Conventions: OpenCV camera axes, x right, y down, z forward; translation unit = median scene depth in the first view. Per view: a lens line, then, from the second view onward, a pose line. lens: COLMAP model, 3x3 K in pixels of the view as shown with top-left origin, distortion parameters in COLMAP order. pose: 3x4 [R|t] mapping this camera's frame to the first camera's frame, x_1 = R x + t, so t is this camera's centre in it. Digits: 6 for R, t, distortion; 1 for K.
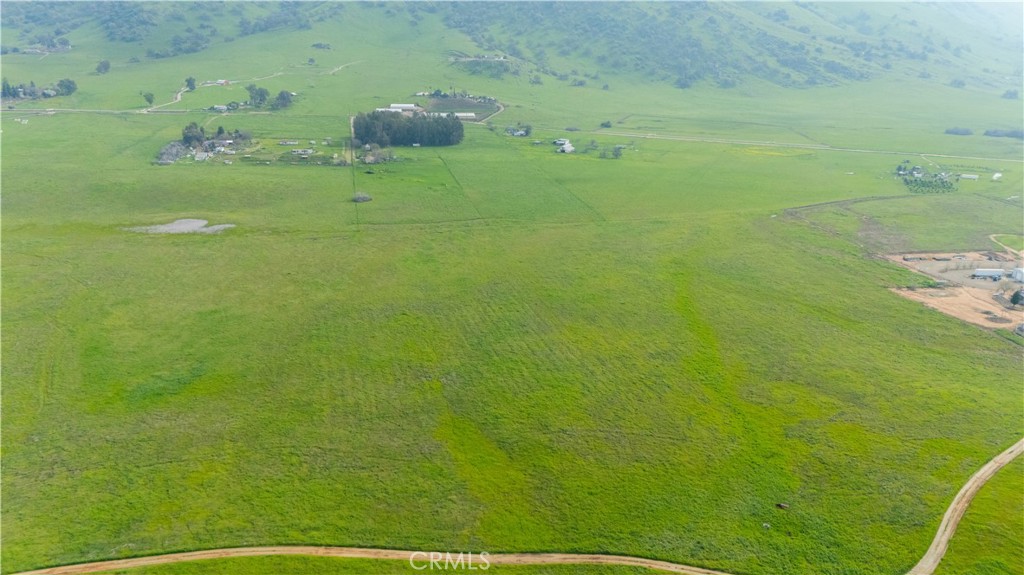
lens RADIAL K [[749.6, 0, 508.2], [0, 749.6, 295.2], [0, 0, 1]] dist [0.080049, -0.080089]
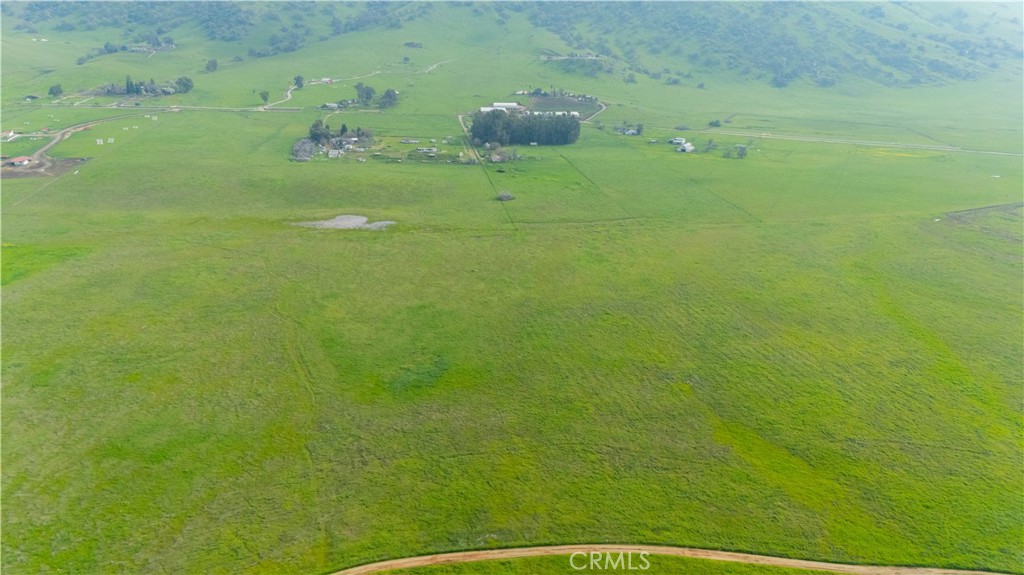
lens RADIAL K [[749.6, 0, 508.5], [0, 749.6, 293.7], [0, 0, 1]] dist [0.080049, -0.080089]
pose [[0.997807, 0.021785, -0.062509, -0.141907], [-0.021766, 0.999763, 0.000993, 0.000134], [0.062515, 0.000370, 0.998044, -0.004384]]
